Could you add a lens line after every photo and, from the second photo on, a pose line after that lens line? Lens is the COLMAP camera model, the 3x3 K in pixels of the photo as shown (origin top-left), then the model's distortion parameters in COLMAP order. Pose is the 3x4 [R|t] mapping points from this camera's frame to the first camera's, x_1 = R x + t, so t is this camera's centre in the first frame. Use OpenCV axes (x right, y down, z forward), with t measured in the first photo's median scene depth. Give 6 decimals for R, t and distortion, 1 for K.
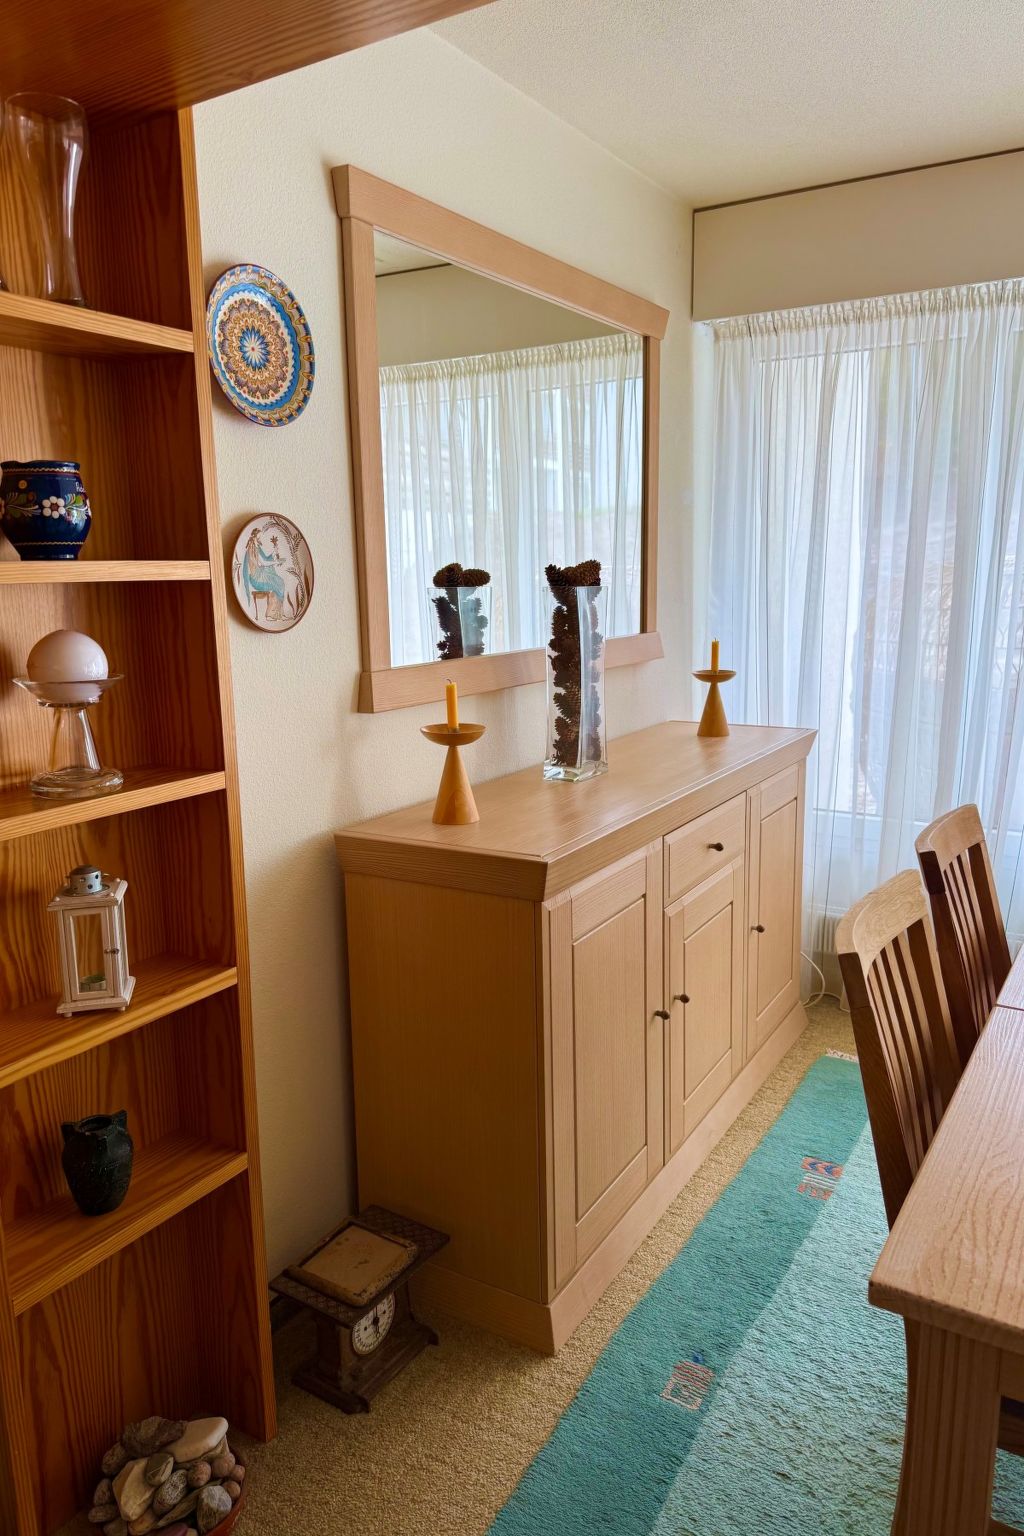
lens RADIAL K [[1040.5, 0, 512.0], [0, 1040.5, 768.0], [0, 0, 1]] dist [0.116647, -0.118377]
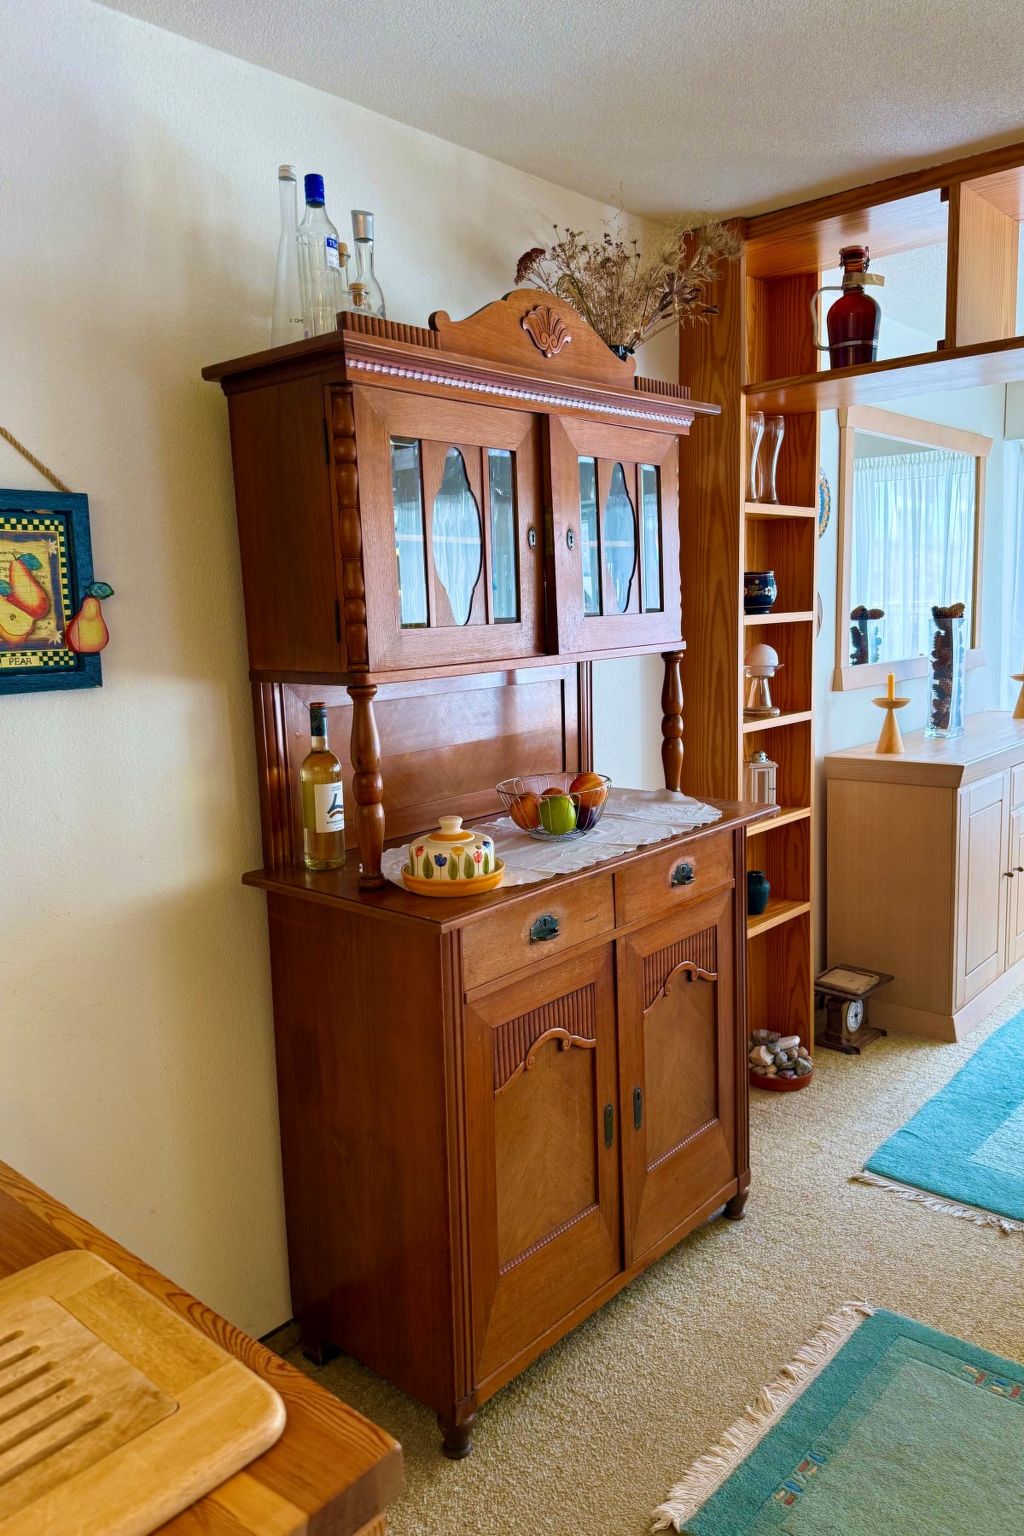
lens RADIAL K [[1094.2, 0, 512.0], [0, 1094.2, 768.0], [0, 0, 1]] dist [0.221341, -0.459537]
pose [[0.987986, 0.012274, -0.154057, -0.416487], [-0.017972, 0.999203, -0.035646, 0.164546], [0.153497, 0.037986, 0.987419, -1.013220]]
